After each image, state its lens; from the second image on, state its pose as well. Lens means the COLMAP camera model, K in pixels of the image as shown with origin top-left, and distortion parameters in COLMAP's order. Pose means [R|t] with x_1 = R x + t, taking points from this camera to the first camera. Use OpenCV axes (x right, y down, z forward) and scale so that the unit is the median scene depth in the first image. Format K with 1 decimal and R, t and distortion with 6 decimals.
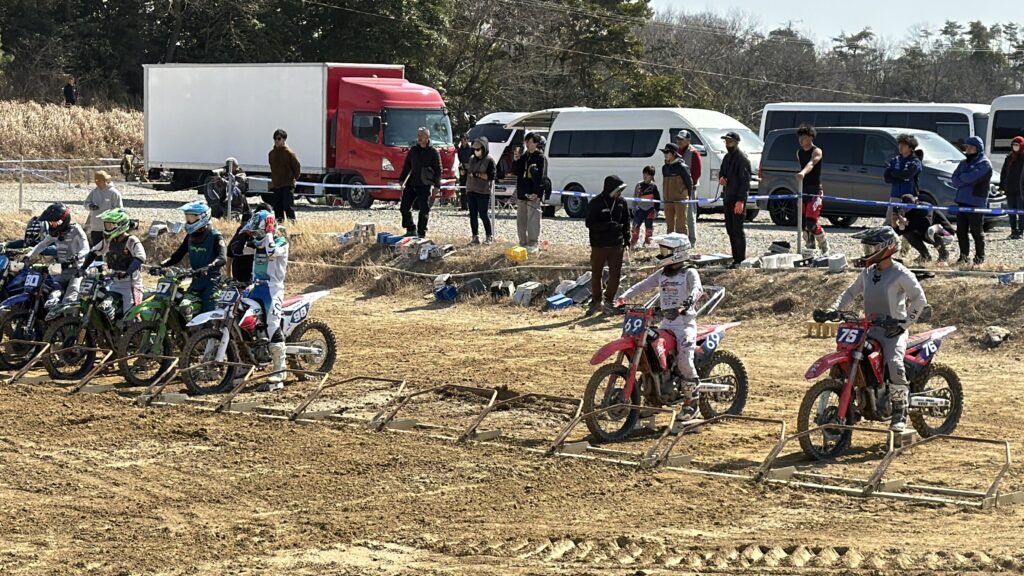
lens RADIAL K [[2764.1, 0, 502.5], [0, 2764.1, 285.5], [0, 0, 1]] dist [0.182573, 0.000000]
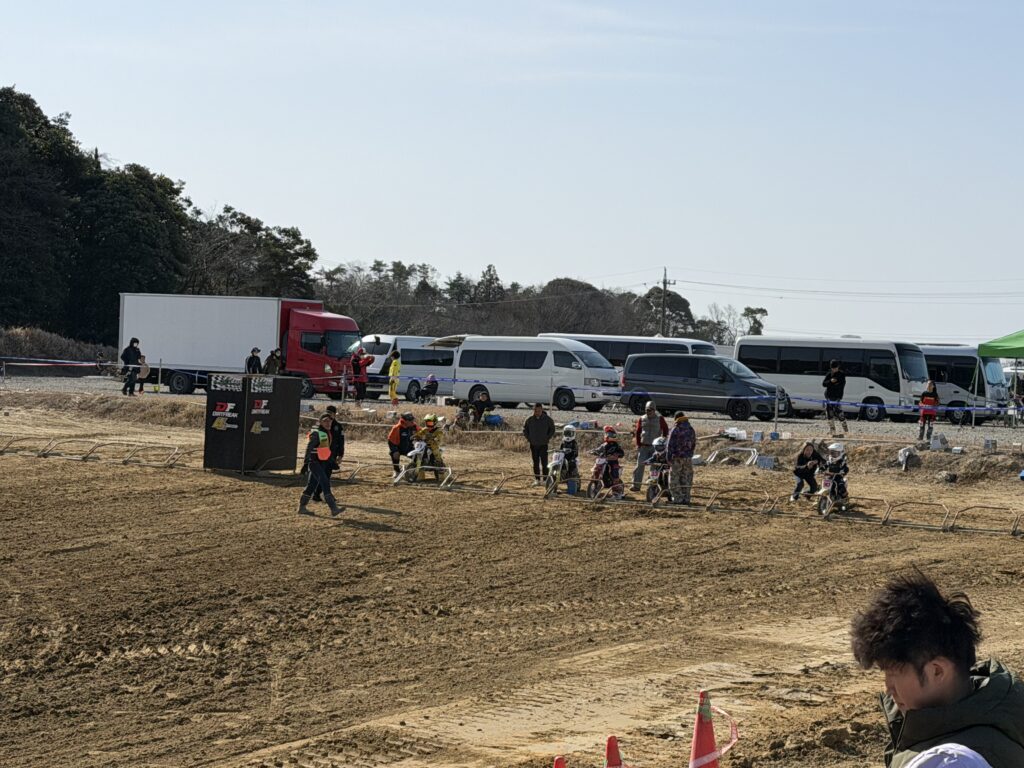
lens RADIAL K [[2460.4, 0, 511.5], [0, 2460.4, 383.9], [0, 0, 1]] dist [-0.078694, 0.000000]
pose [[0.956727, 0.022485, 0.290117, -0.119503], [-0.011504, 0.999153, -0.039503, 0.005203], [-0.290760, 0.034456, 0.956176, -0.097577]]
